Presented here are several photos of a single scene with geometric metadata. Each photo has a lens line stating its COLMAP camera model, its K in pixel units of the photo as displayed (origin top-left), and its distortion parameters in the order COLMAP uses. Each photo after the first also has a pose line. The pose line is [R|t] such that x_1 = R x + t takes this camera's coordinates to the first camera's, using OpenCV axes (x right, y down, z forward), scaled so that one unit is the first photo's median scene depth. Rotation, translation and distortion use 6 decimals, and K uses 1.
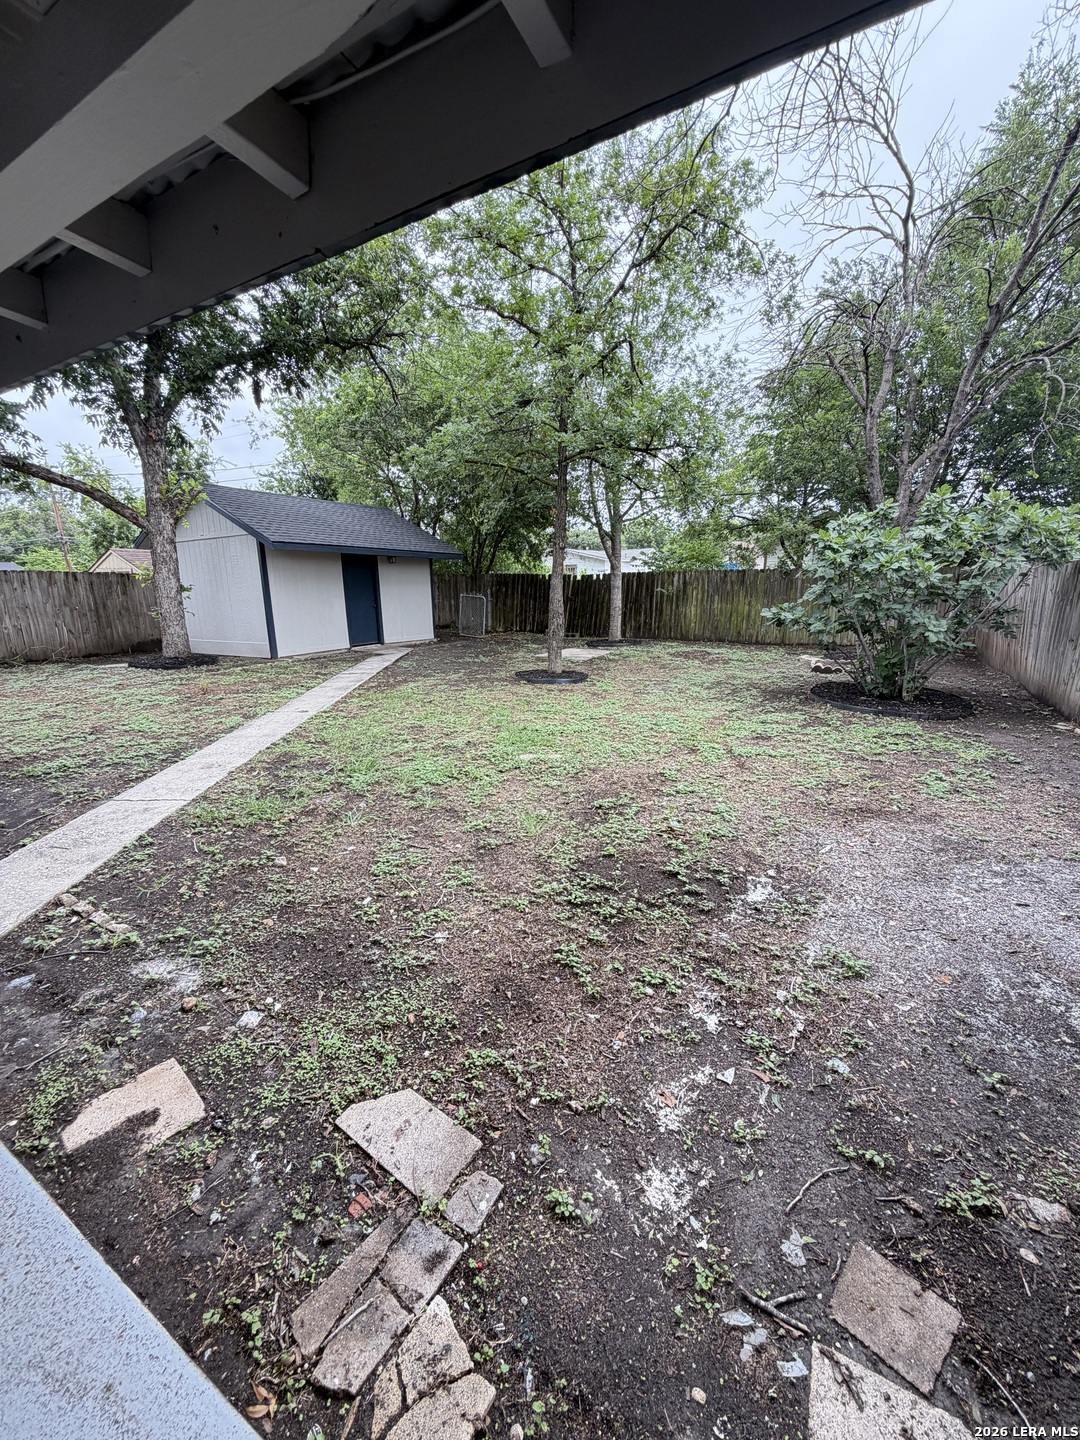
lens RADIAL K [[576.2, 0, 540.8], [0, 576.2, 717.3], [0, 0, 1]] dist [-0.001440, 0.000088]
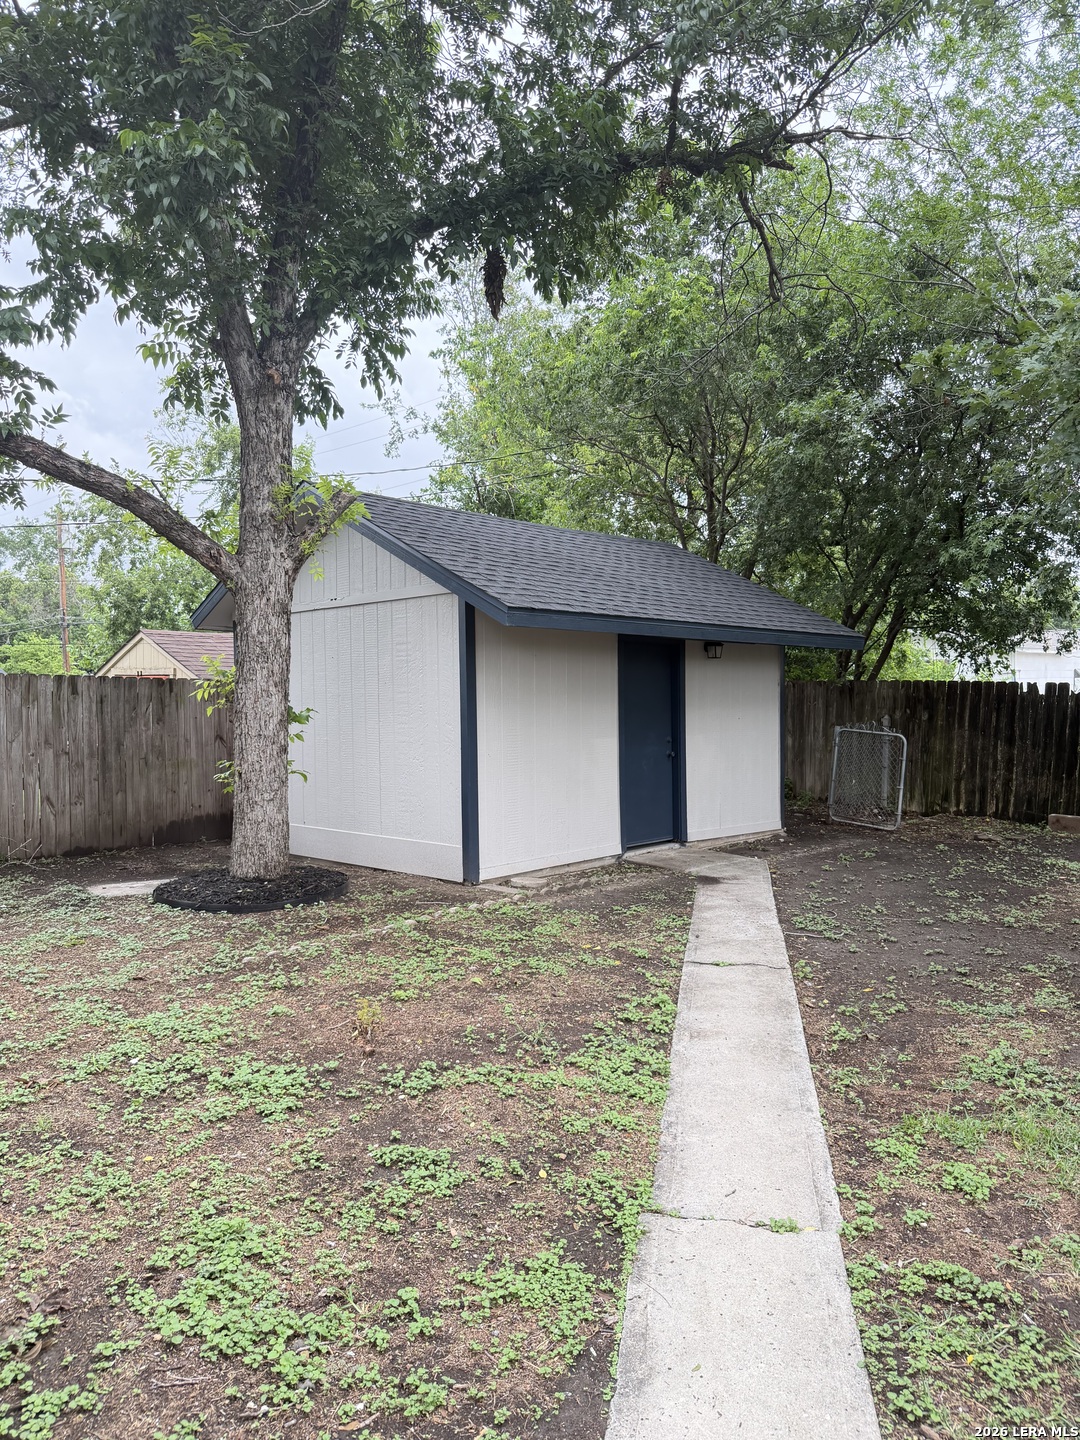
lens RADIAL K [[1015.5, 0, 539.1], [0, 1015.5, 724.1], [0, 0, 1]] dist [0.089203, -0.199502]
pose [[0.971369, 0.013861, -0.237169, -0.262859], [-0.060135, 0.980132, -0.189012, -0.085582], [0.229837, 0.197863, 0.952904, 0.321972]]
